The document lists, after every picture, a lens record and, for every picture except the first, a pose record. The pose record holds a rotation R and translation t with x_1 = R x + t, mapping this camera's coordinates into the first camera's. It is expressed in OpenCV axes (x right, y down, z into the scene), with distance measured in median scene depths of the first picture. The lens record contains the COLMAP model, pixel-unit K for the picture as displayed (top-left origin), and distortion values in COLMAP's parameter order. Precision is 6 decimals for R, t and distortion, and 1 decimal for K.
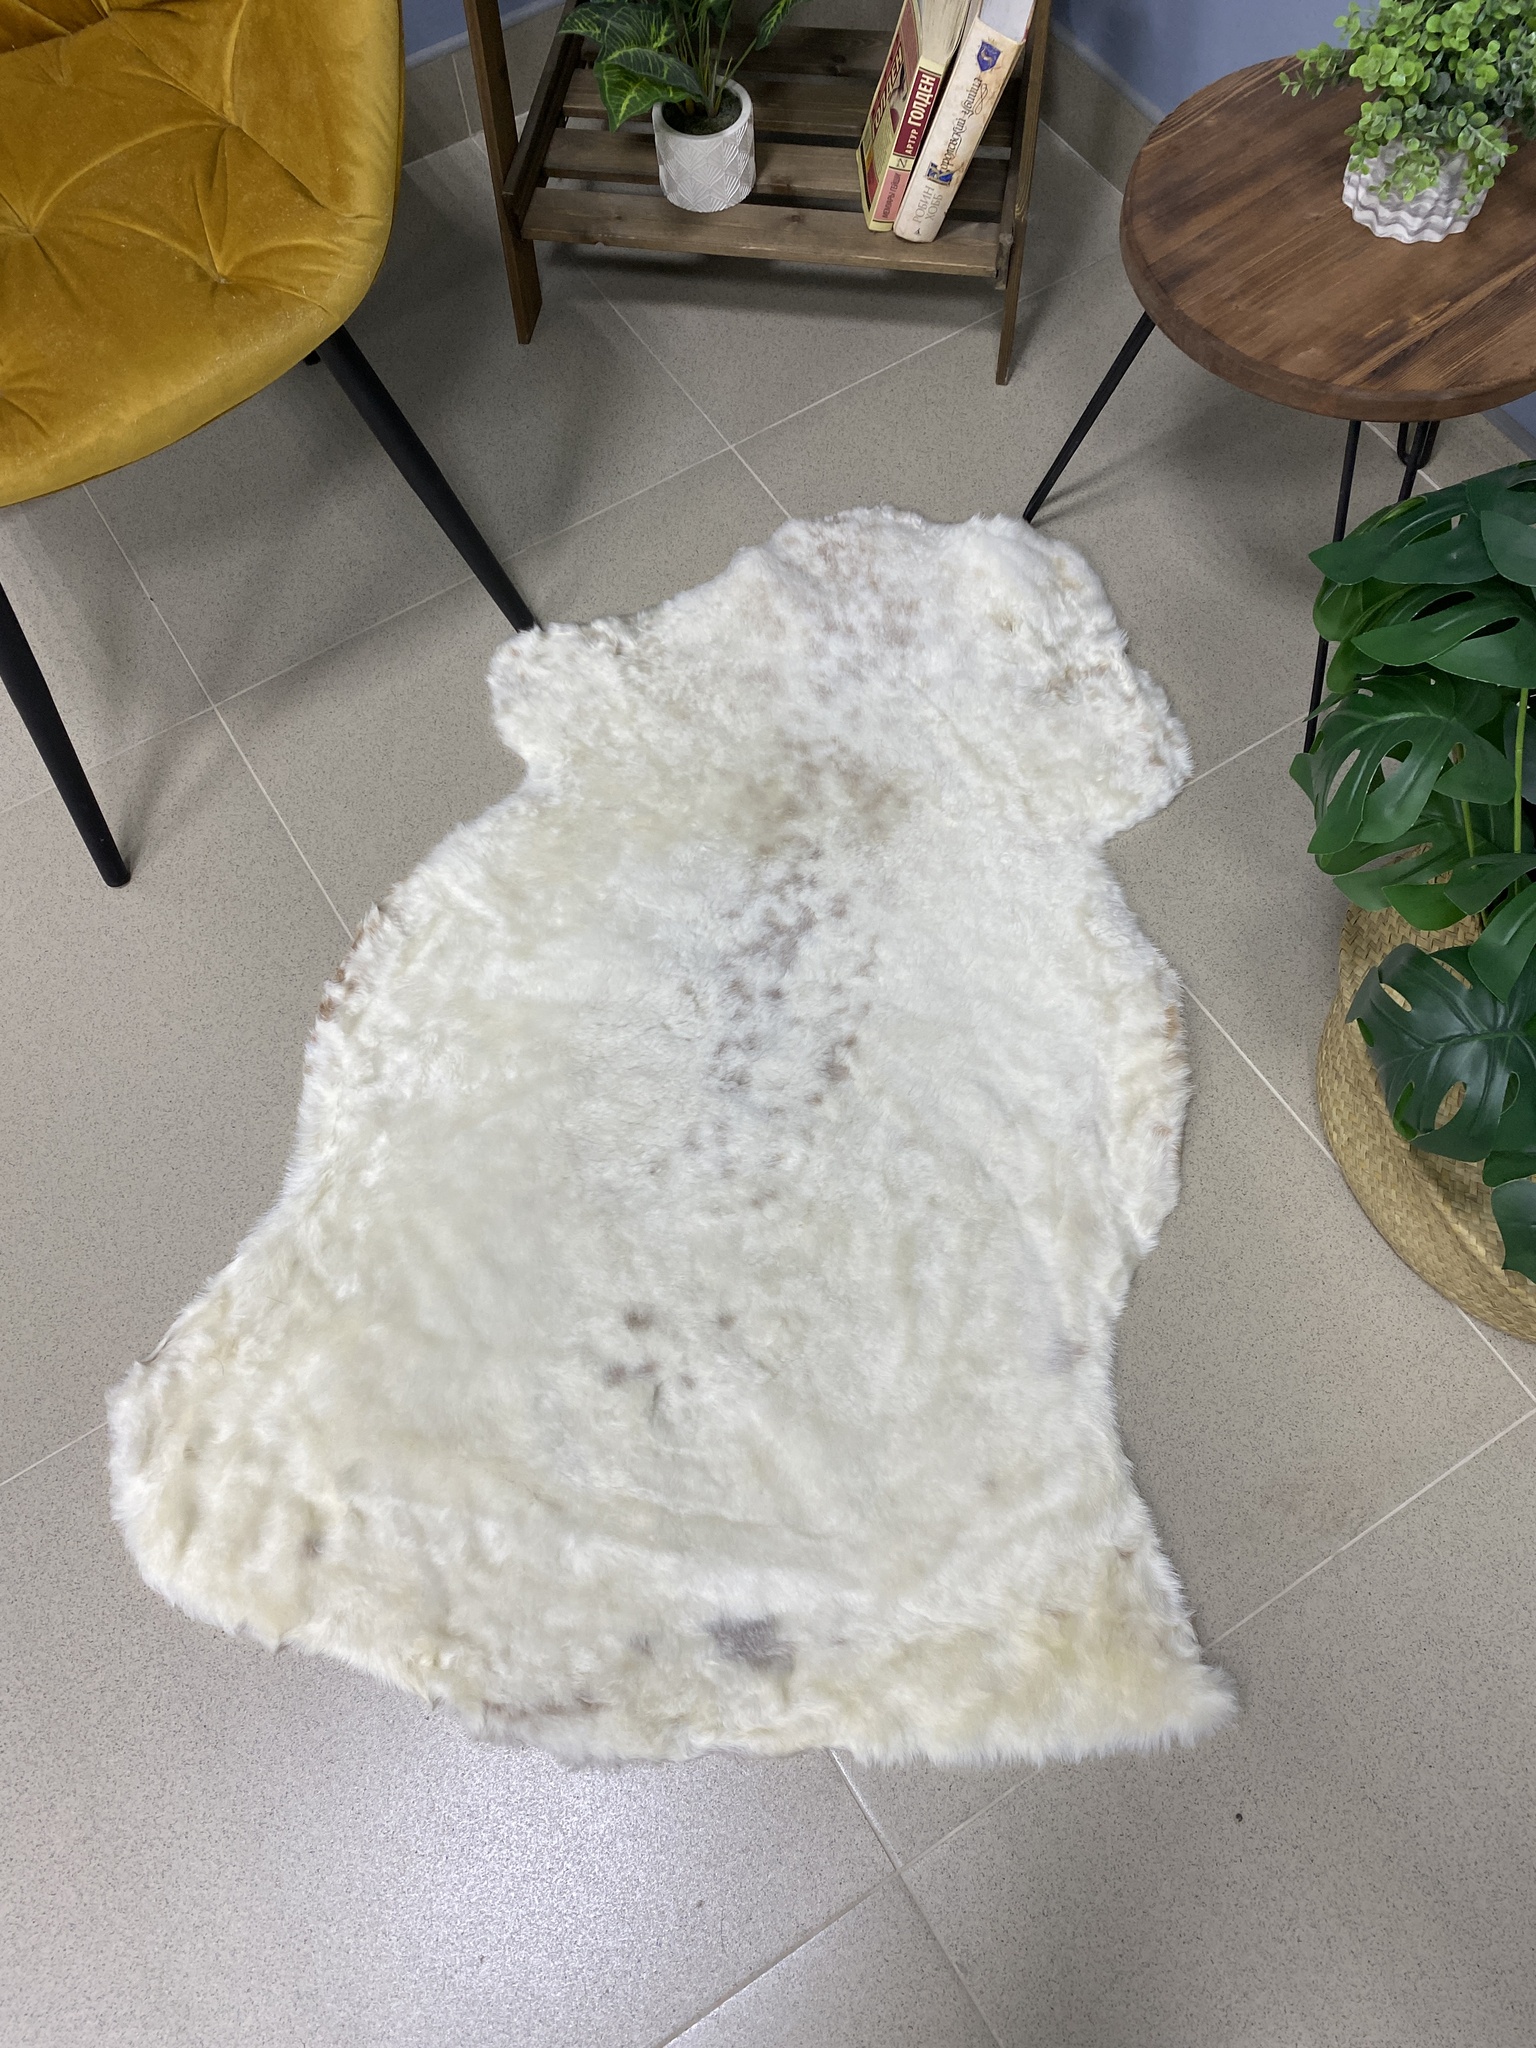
lens RADIAL K [[1550.1, 0, 772.5], [0, 1550.1, 1024.1], [0, 0, 1]] dist [0.030087, -0.033024]
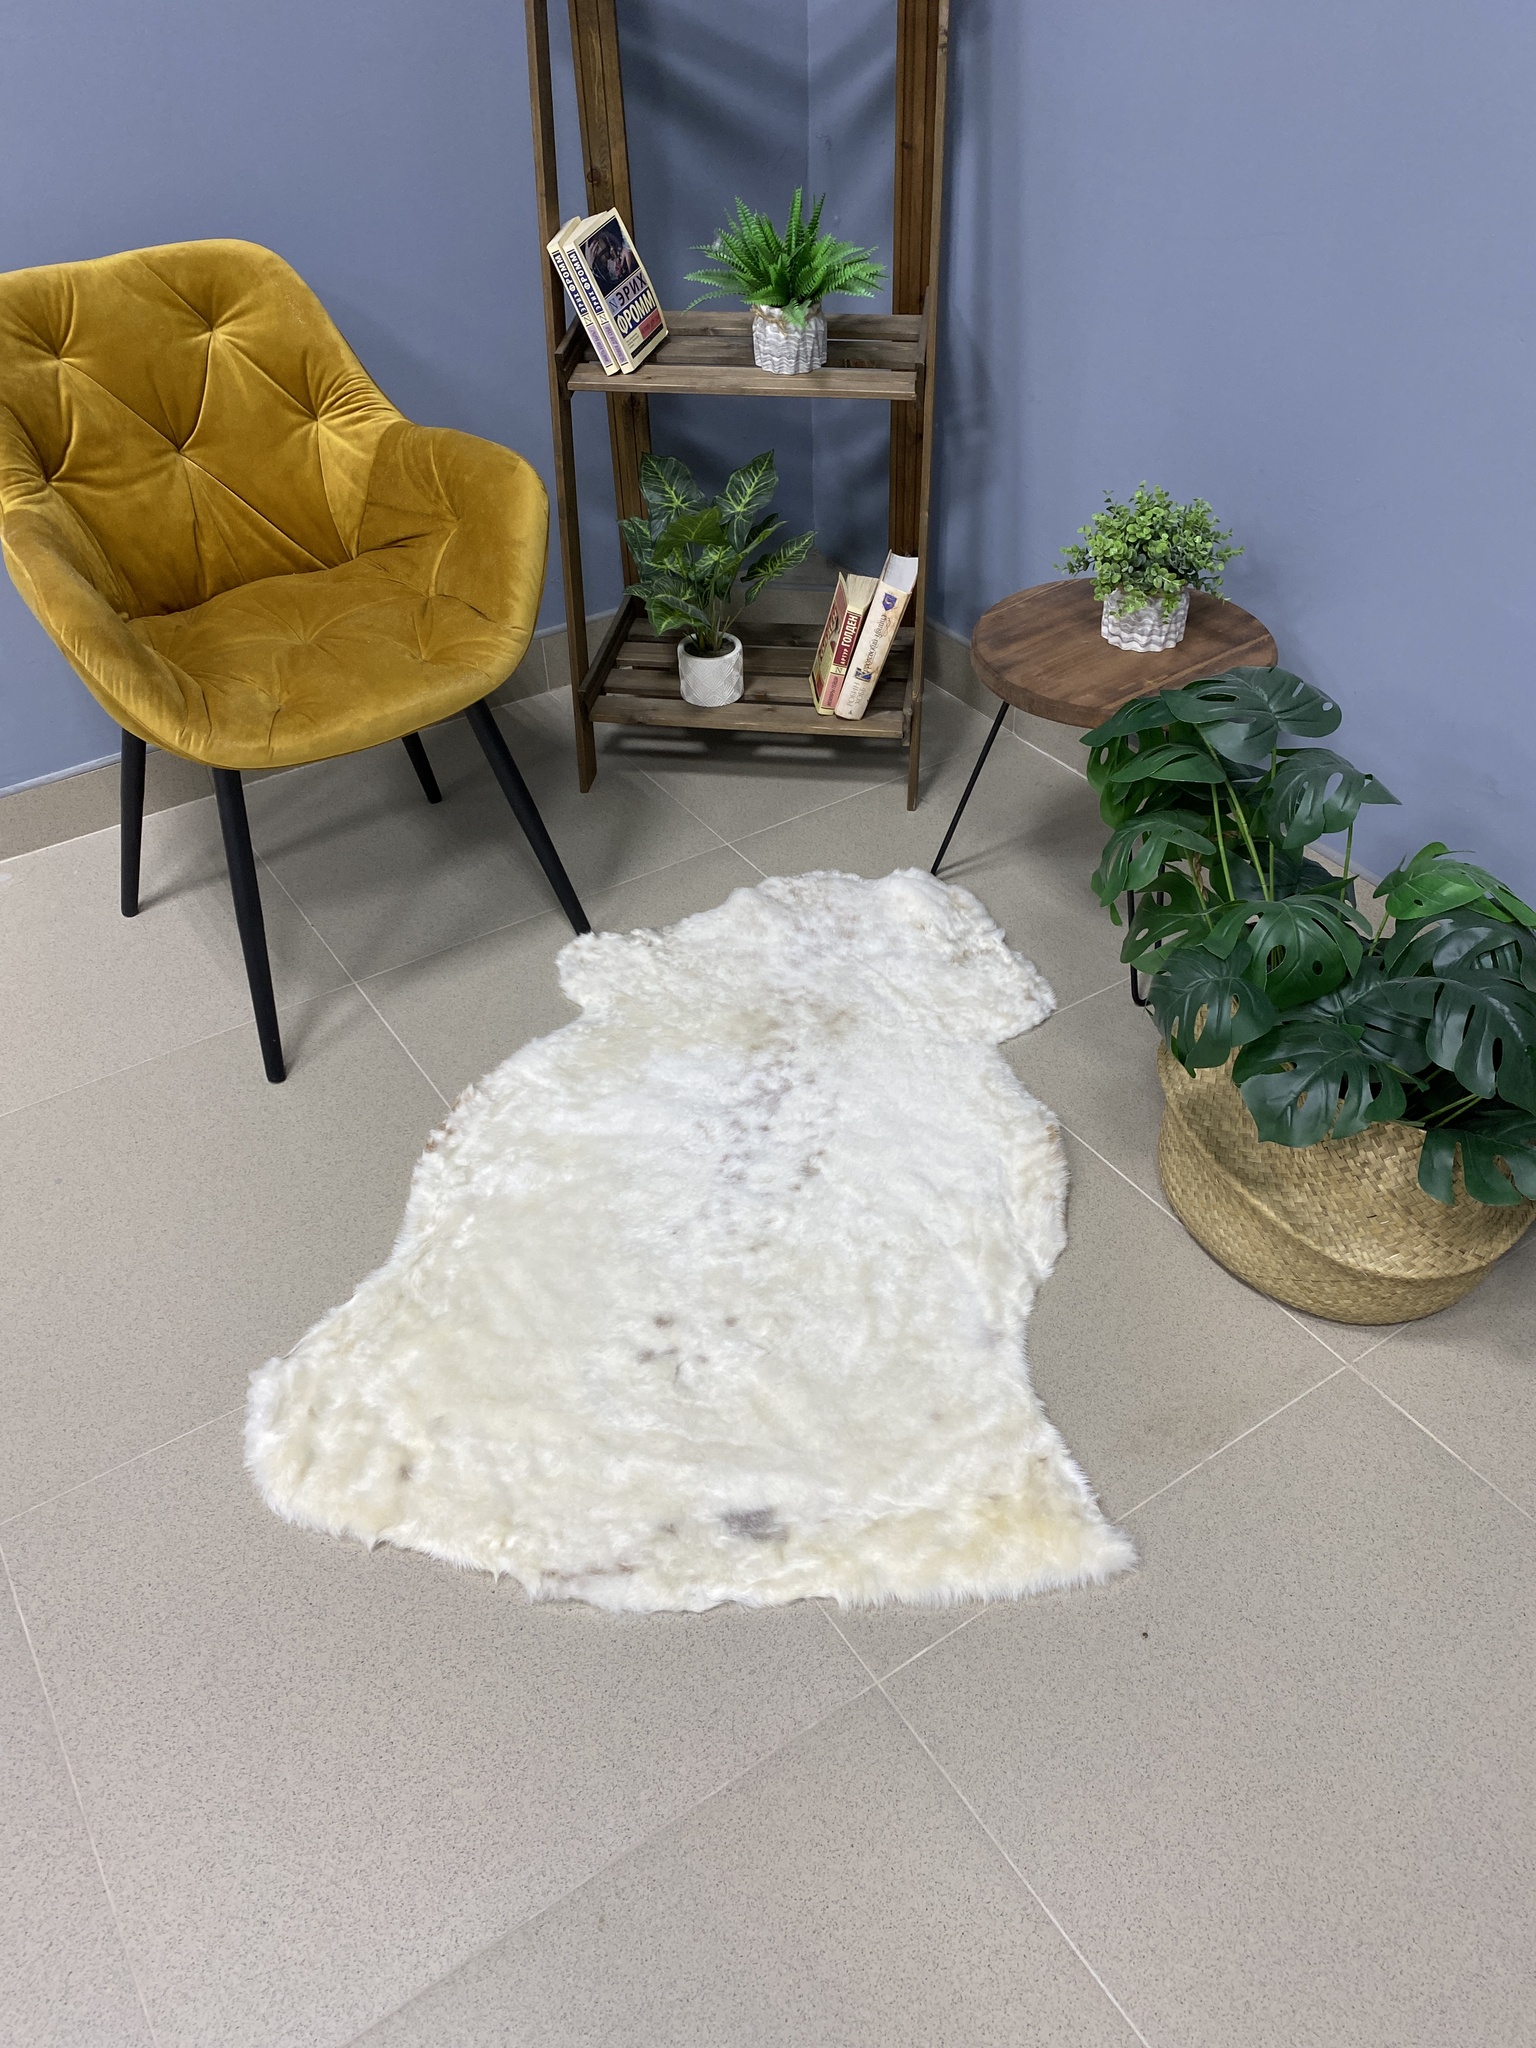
lens RADIAL K [[1531.8, 0, 782.7], [0, 1531.8, 1023.9], [0, 0, 1]] dist [0.076116, -0.161509]
pose [[0.999510, -0.001367, 0.031275, -0.023873], [0.014720, 0.902238, -0.430988, 0.474618], [-0.027628, 0.431237, 0.901816, -0.256434]]
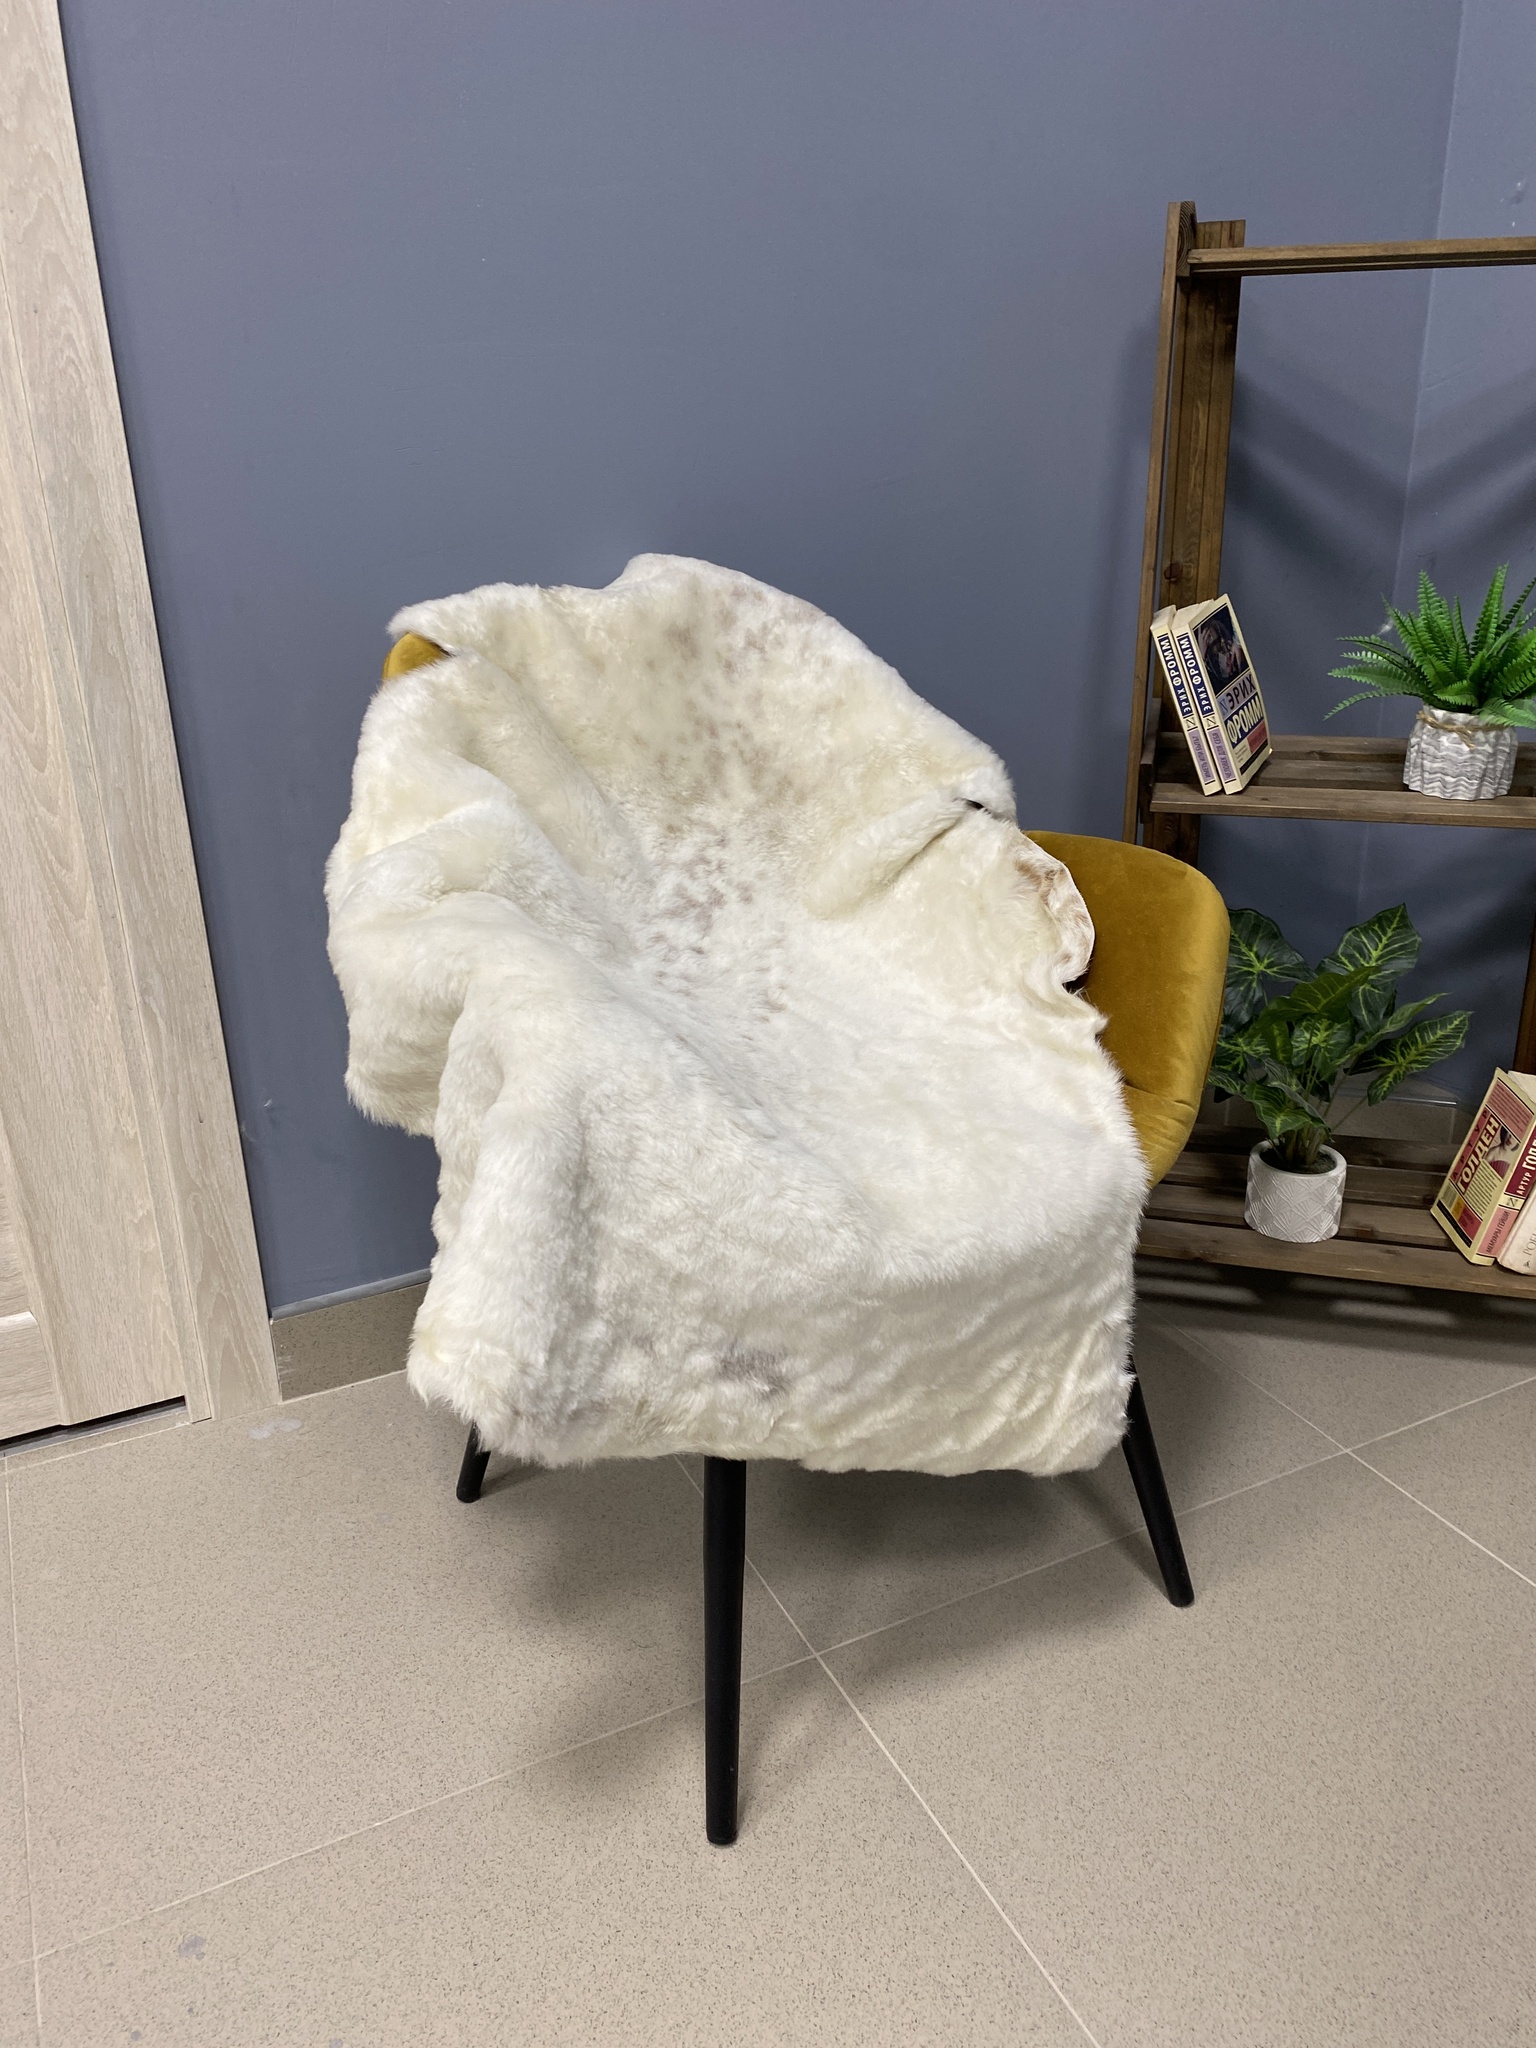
lens RADIAL K [[1546.2, 0, 795.2], [0, 1546.2, 1040.2], [0, 0, 1]] dist [0.008897, -0.005902]
pose [[0.995235, 0.056848, -0.079218, -0.360166], [-0.095900, 0.717461, -0.689966, 0.157619], [0.017613, 0.694275, 0.719494, 0.174462]]
